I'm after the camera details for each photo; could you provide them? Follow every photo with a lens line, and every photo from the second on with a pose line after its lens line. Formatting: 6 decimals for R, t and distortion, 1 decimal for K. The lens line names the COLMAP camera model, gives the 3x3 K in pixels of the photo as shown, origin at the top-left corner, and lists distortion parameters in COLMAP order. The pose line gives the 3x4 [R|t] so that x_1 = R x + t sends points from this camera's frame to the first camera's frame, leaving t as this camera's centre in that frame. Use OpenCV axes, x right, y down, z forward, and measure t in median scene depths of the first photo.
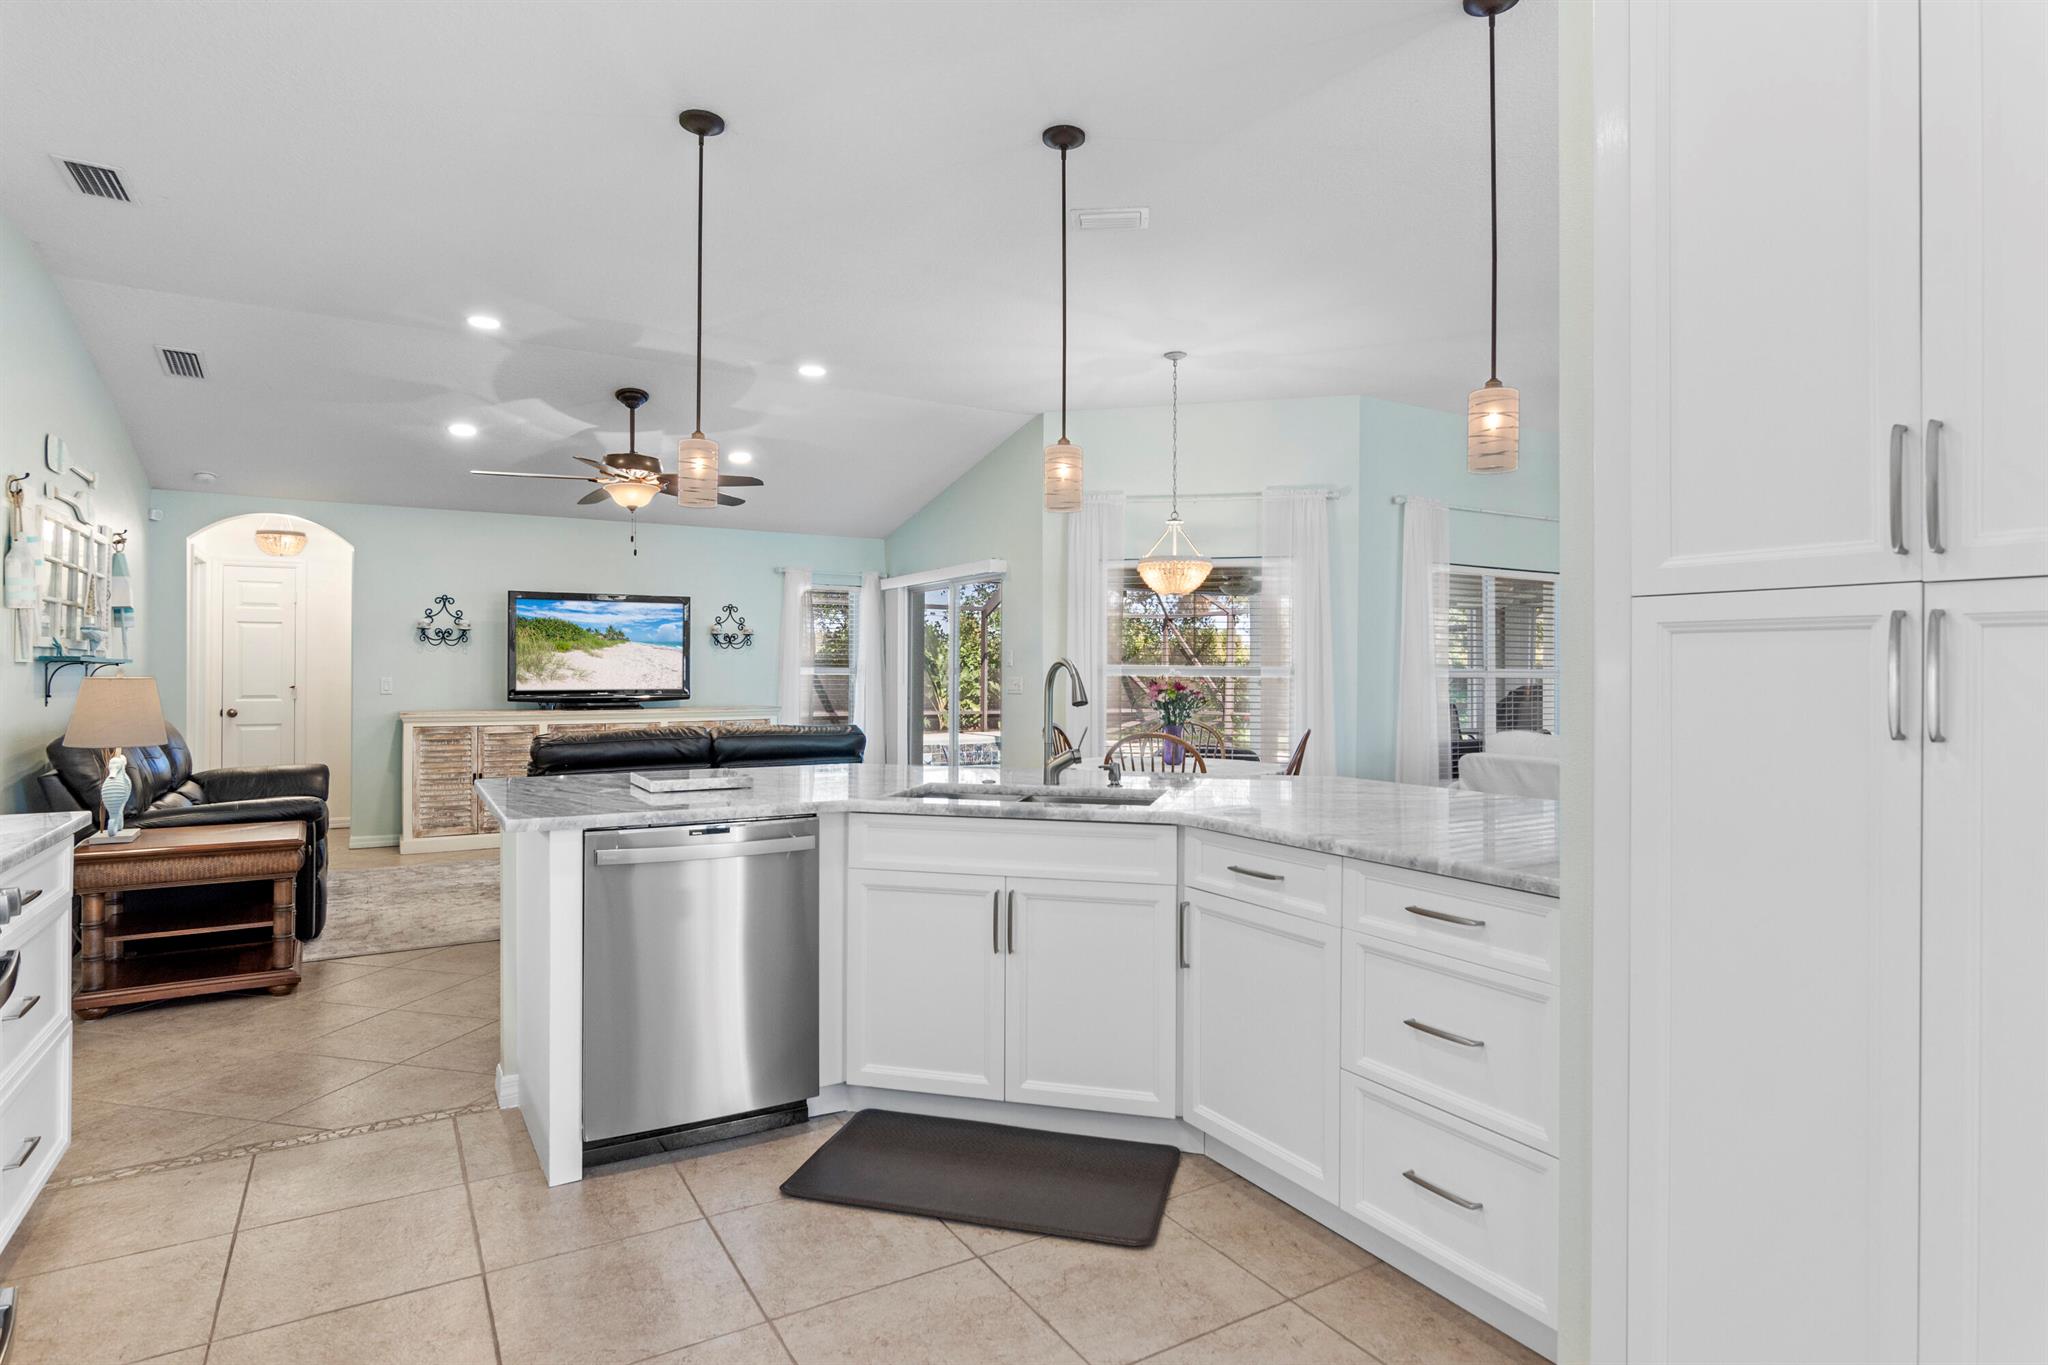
lens RADIAL K [[1095.8, 0, 1029.0], [0, 1095.8, 674.0], [0, 0, 1]] dist [-0.001394, -0.000265]
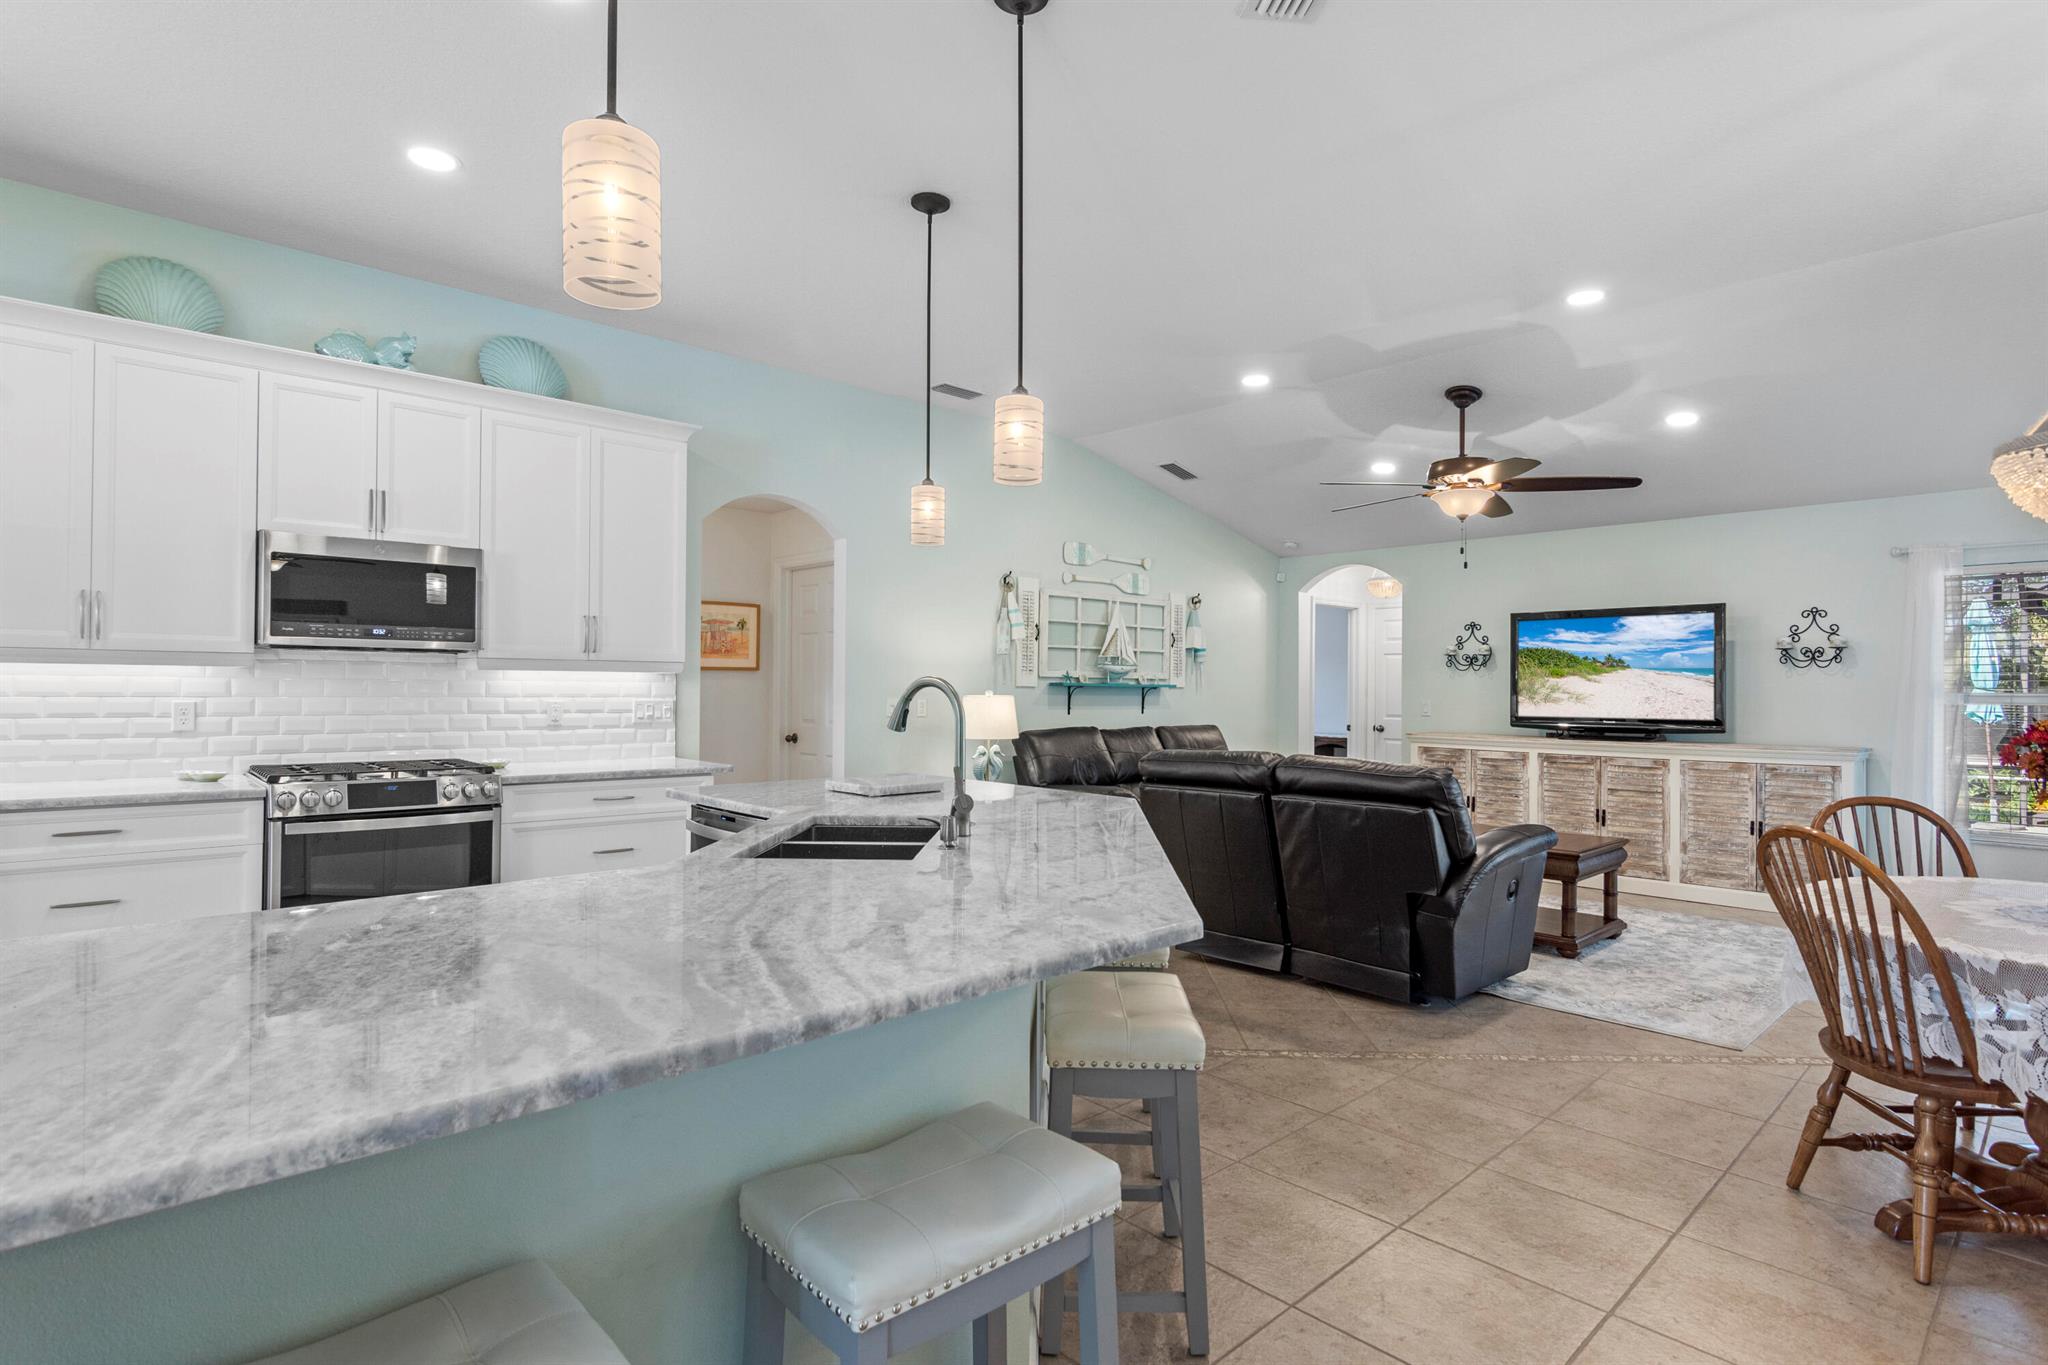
lens RADIAL K [[1028.6, 0, 1037.1], [0, 1028.6, 677.6], [0, 0, 1]] dist [-0.001532, -0.000156]
pose [[0.214110, -0.011161, -0.976746, 0.347455], [-0.010330, 0.999853, -0.013690, -0.001917], [0.976755, 0.013021, 0.213963, 0.412173]]
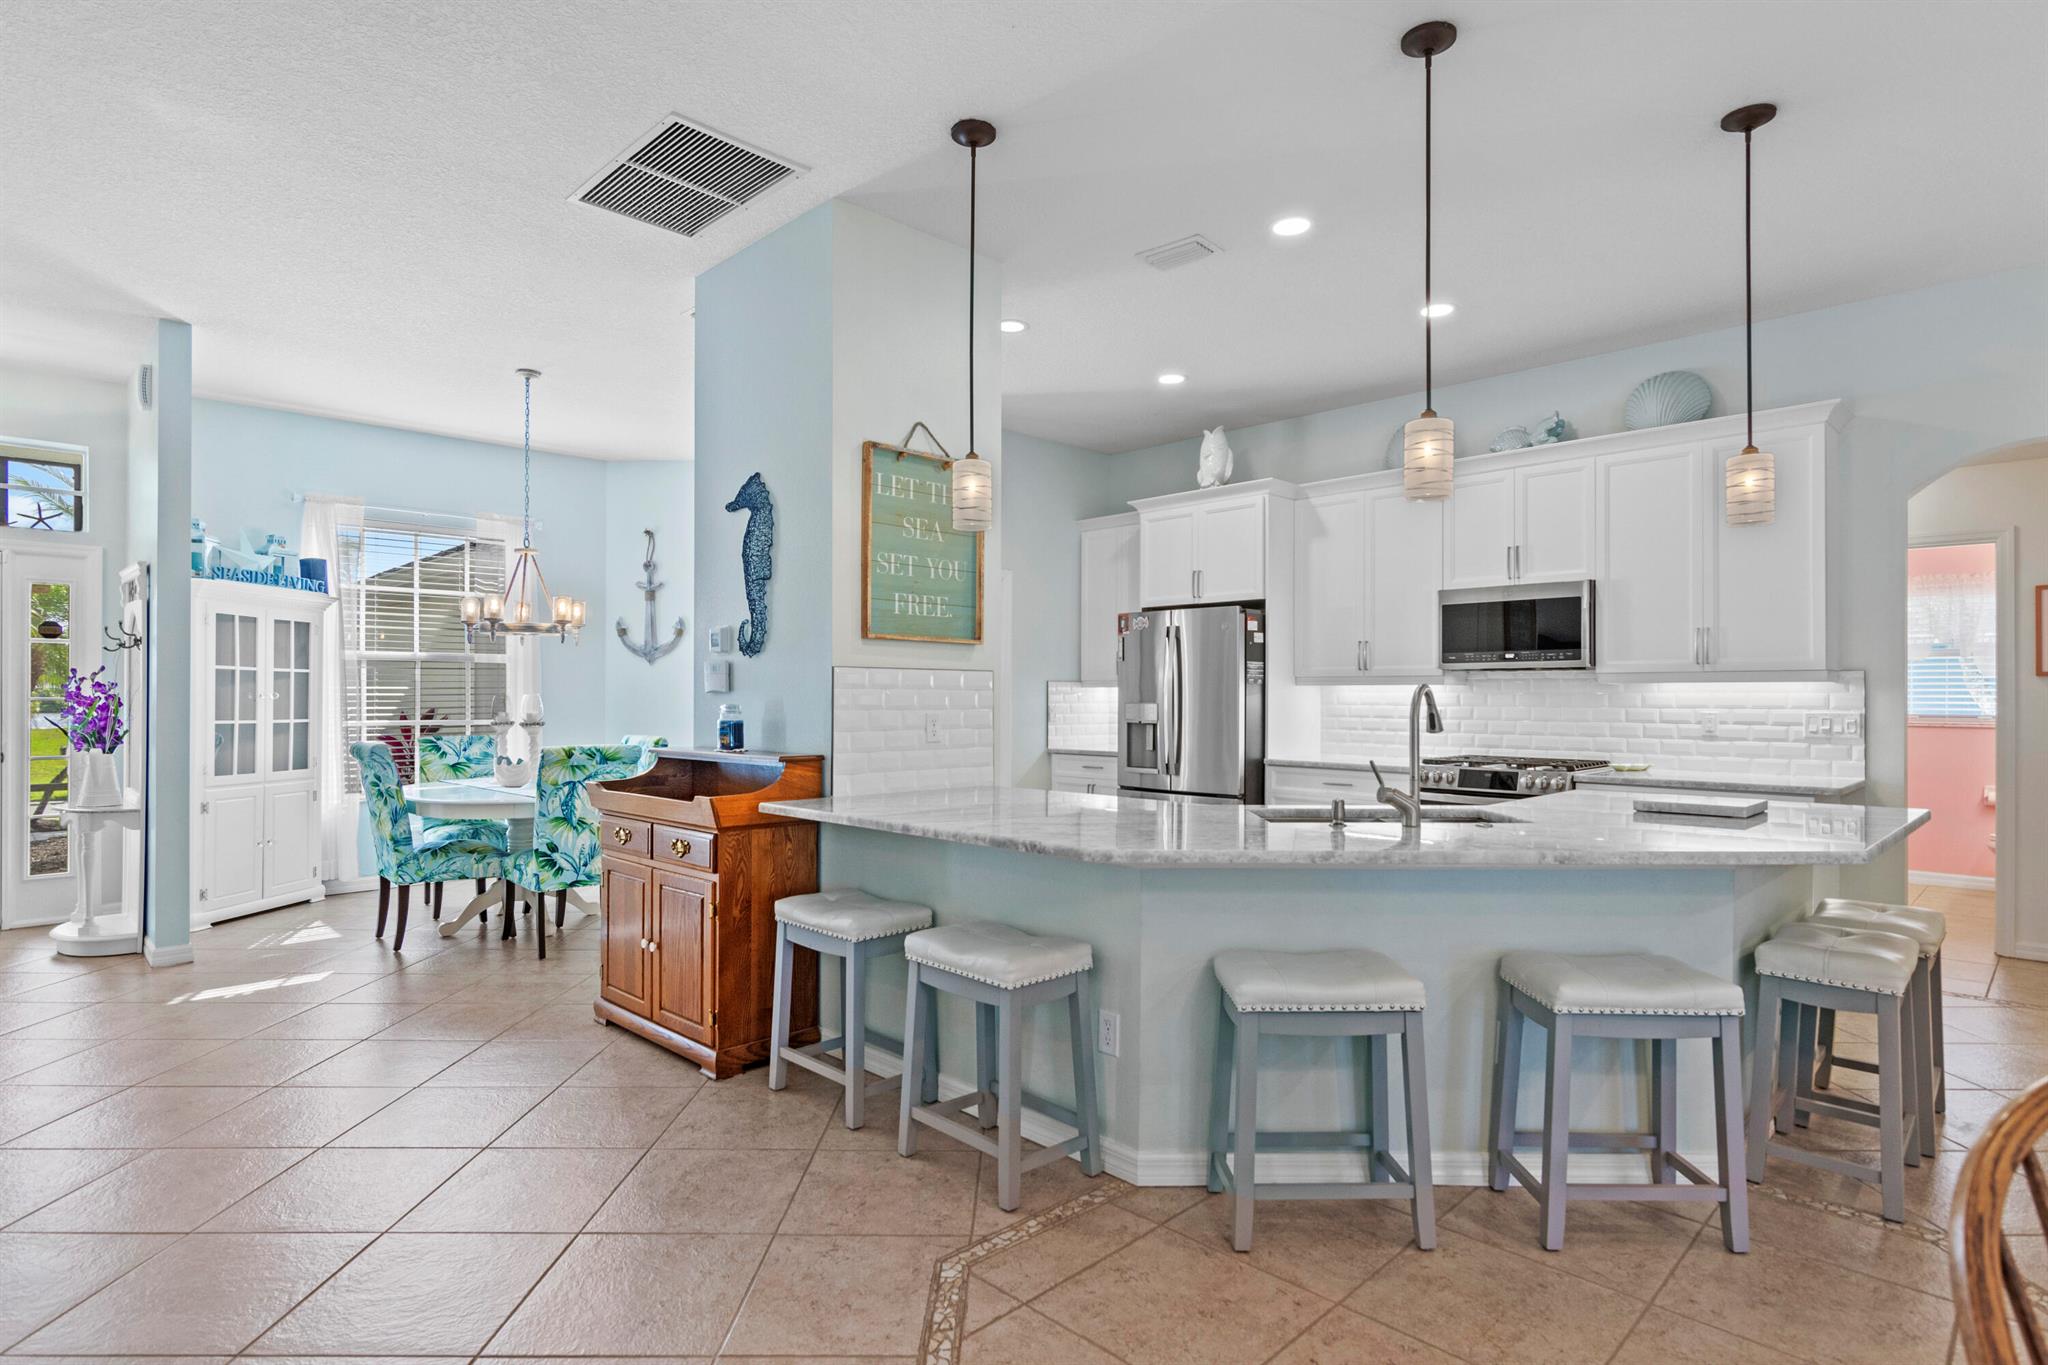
lens RADIAL K [[1052.4, 0, 1024.1], [0, 1052.4, 689.0], [0, 0, 1]] dist [-0.000877, -0.000297]
pose [[-0.970964, -0.007604, -0.239103, 0.241114], [-0.006729, 0.999967, -0.004476, -0.001891], [0.239130, -0.002737, -0.970984, 0.803682]]
